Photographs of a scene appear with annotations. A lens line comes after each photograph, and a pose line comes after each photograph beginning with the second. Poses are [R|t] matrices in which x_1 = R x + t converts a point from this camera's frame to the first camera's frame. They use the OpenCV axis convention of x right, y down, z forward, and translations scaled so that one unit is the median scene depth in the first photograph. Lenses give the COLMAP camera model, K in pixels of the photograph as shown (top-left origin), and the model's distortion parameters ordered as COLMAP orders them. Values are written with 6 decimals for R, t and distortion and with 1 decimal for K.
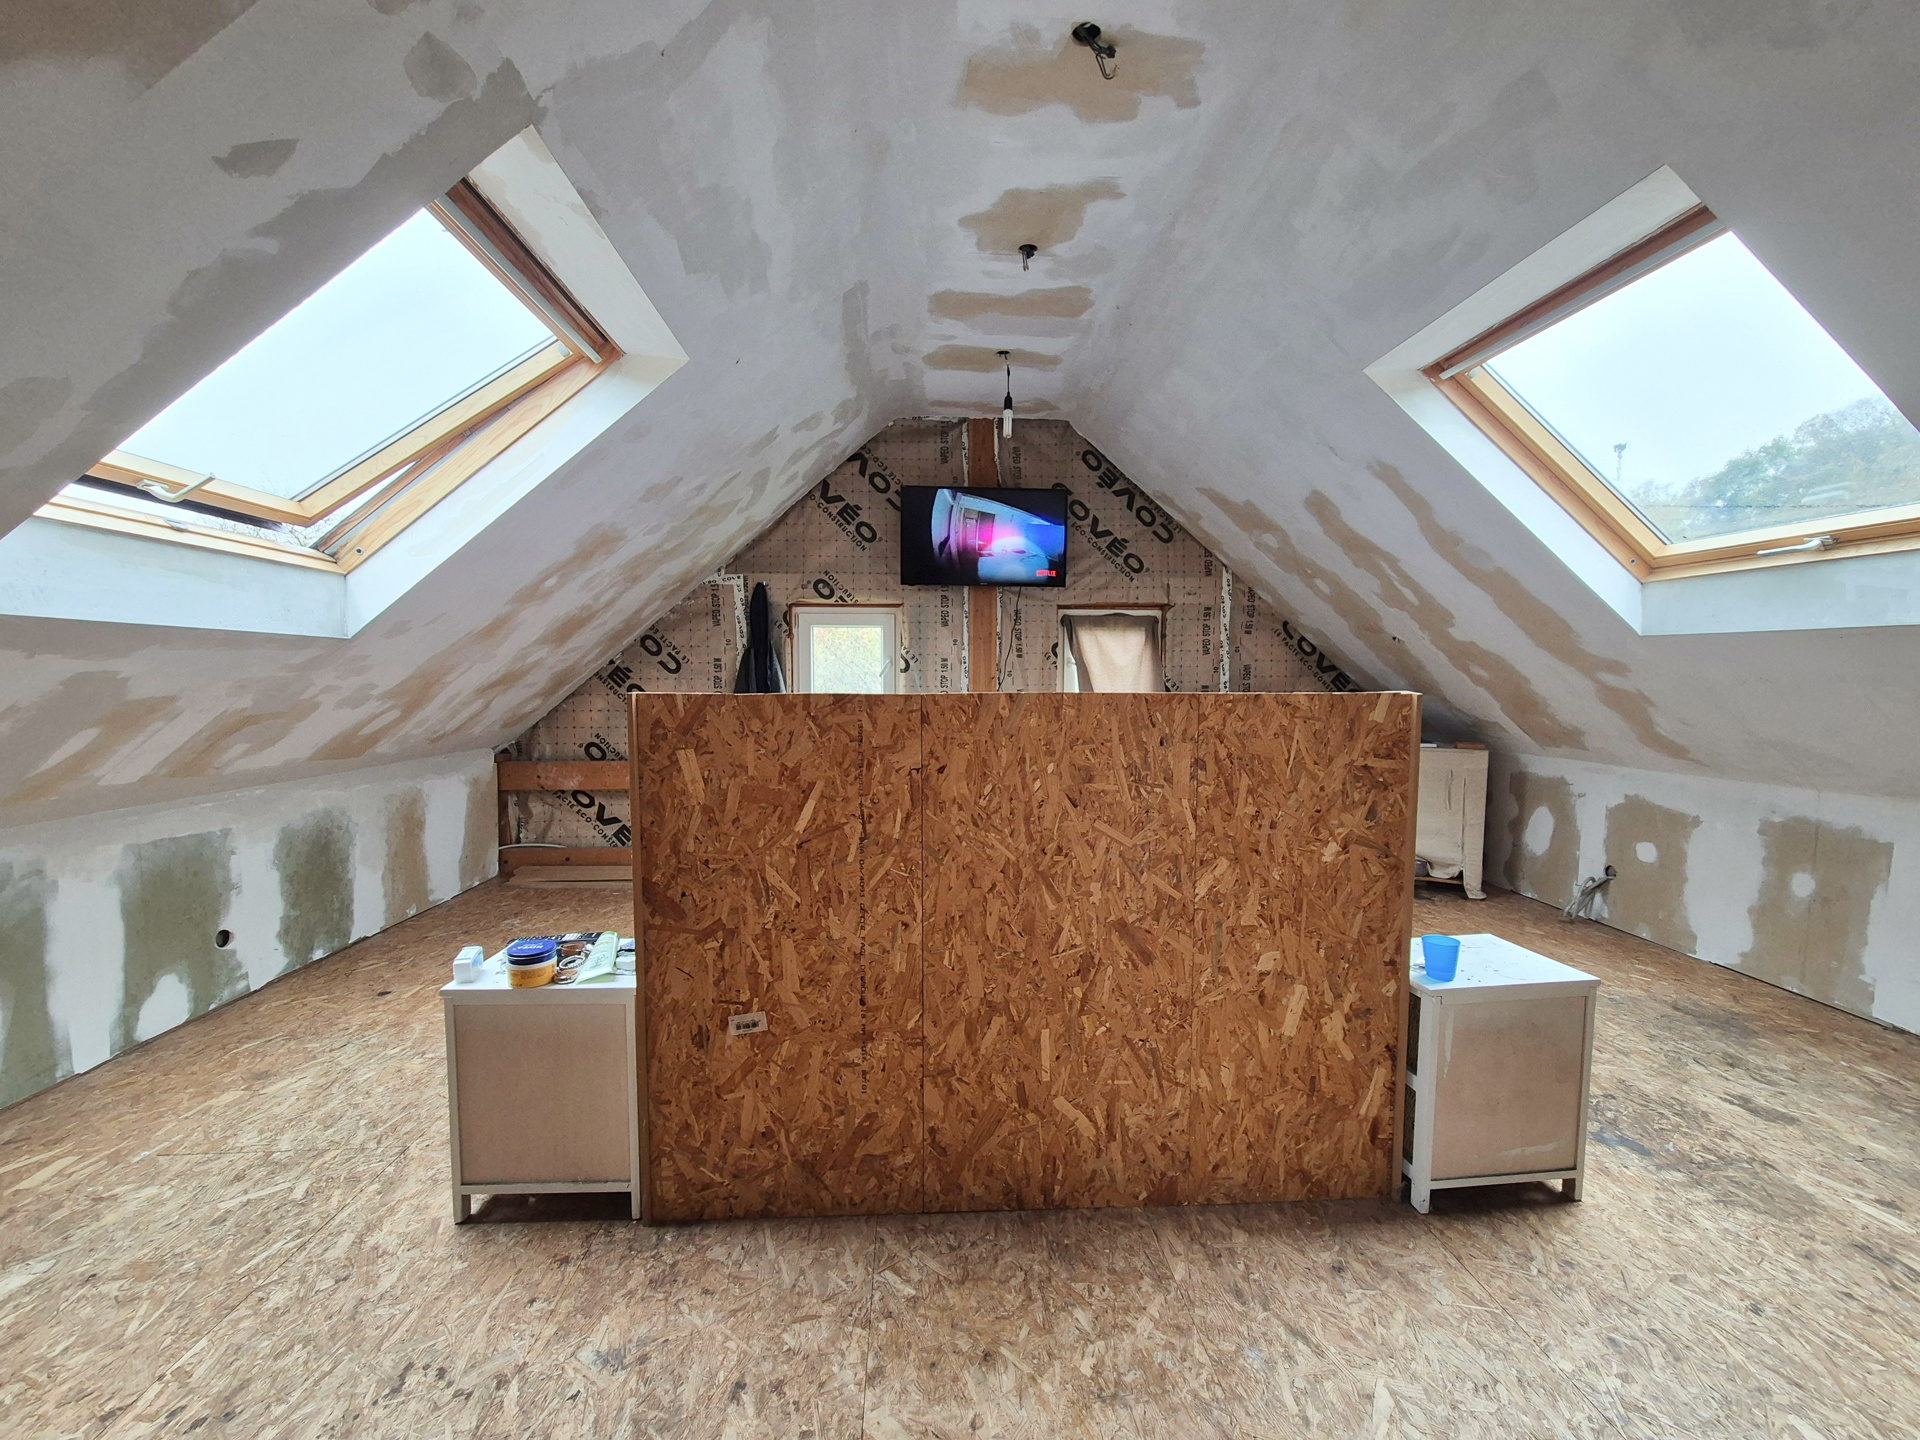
lens RADIAL K [[774.9, 0, 974.0], [0, 774.9, 731.3], [0, 0, 1]] dist [0.008106, 0.000876]
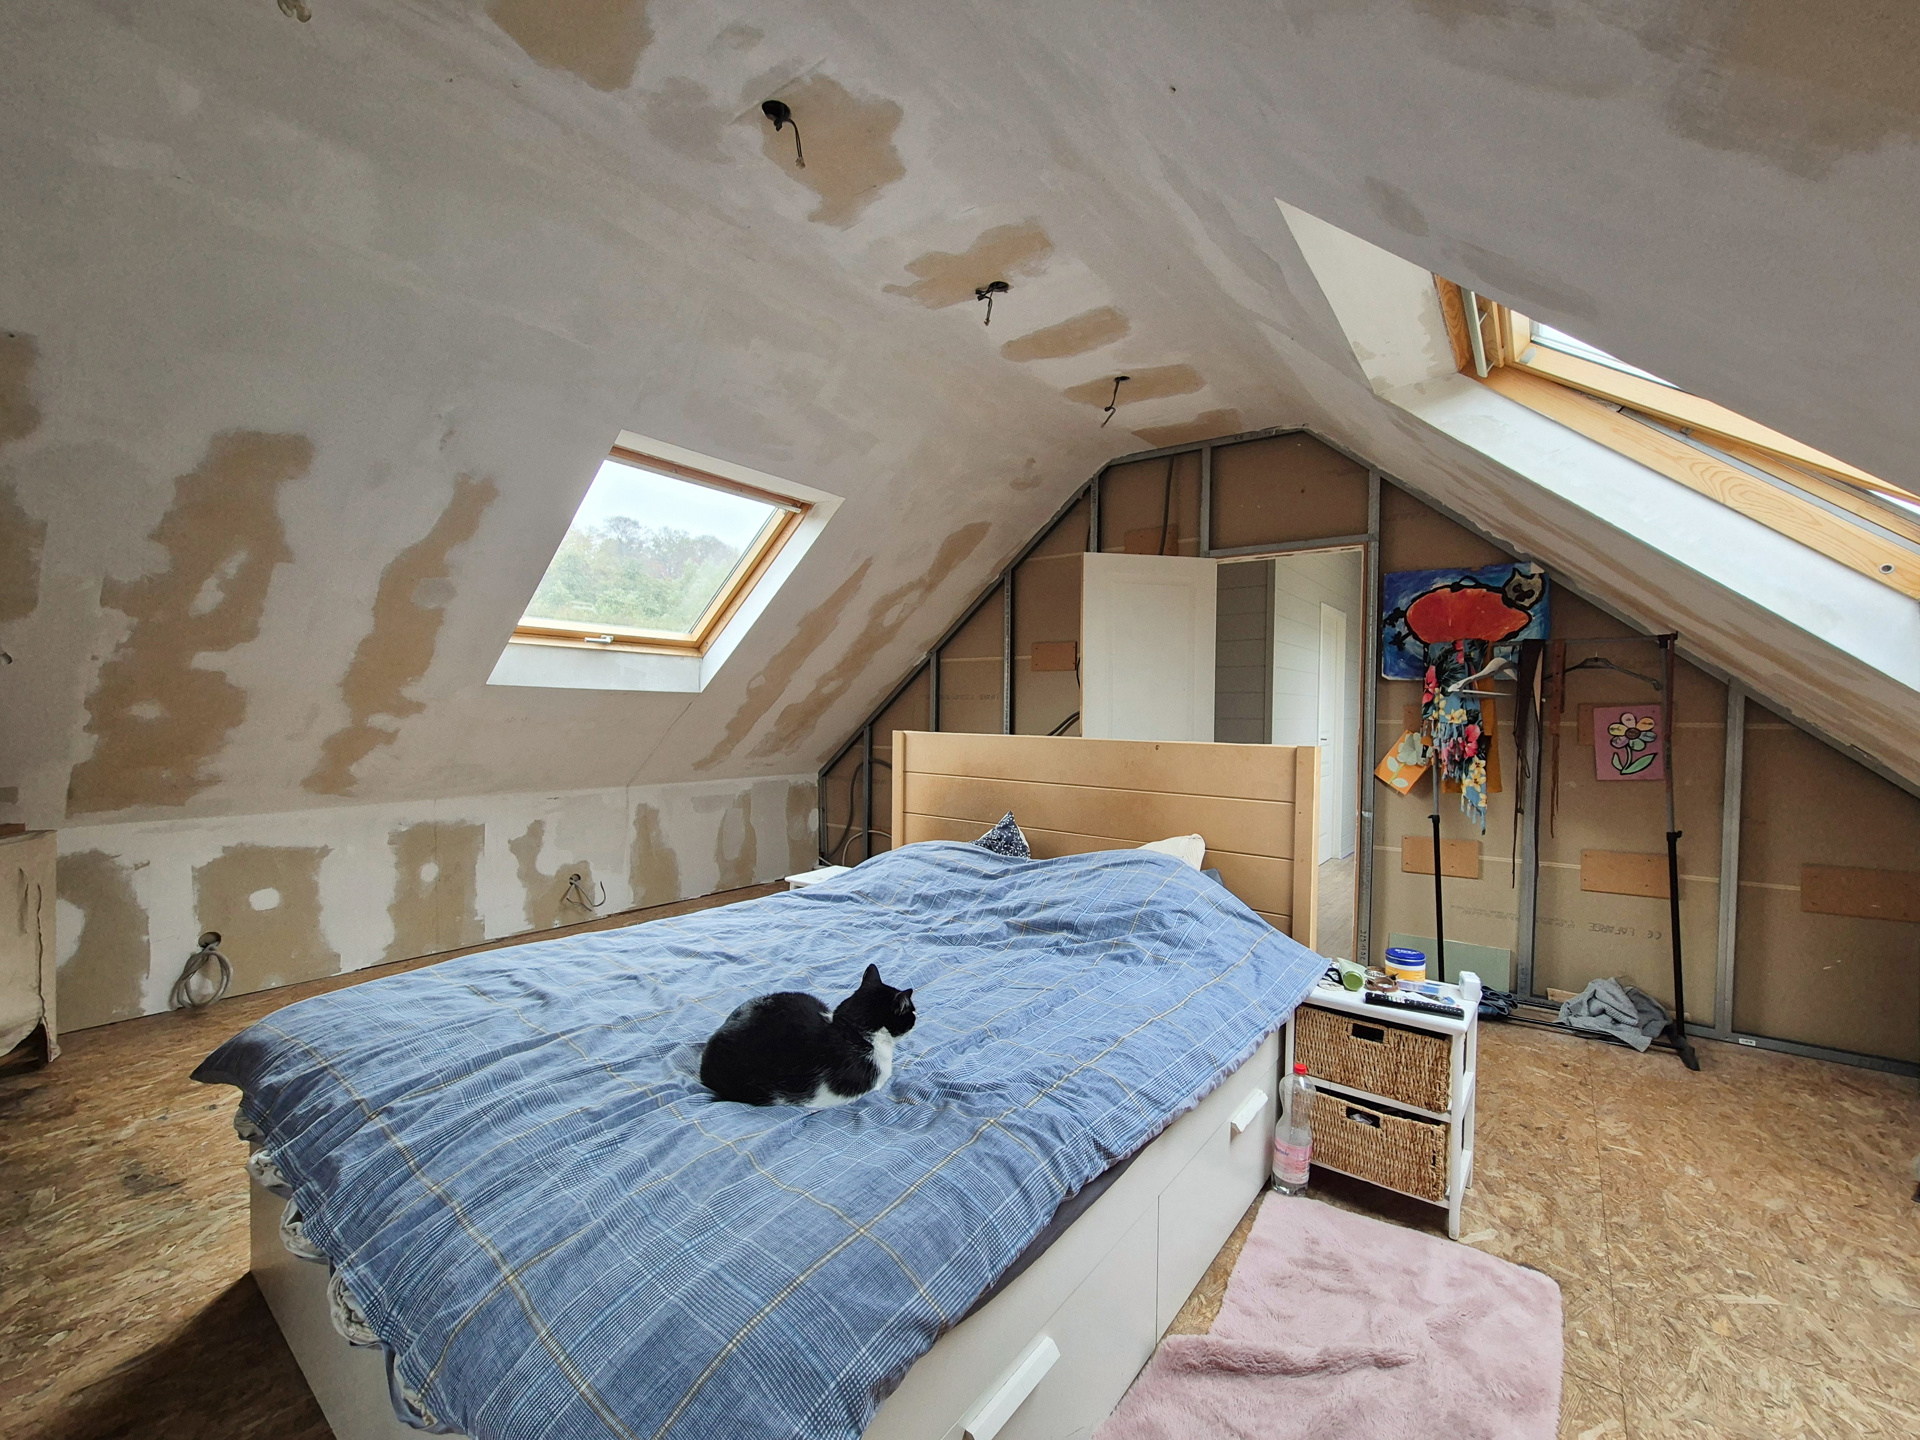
lens RADIAL K [[774.9, 0, 967.5], [0, 774.9, 717.7], [0, 0, 1]] dist [0.008106, 0.000876]
pose [[-0.742220, -0.017805, 0.669919, -0.505612], [0.035606, 0.997187, 0.065952, -0.122117], [-0.669209, 0.072805, -0.739499, 1.382077]]
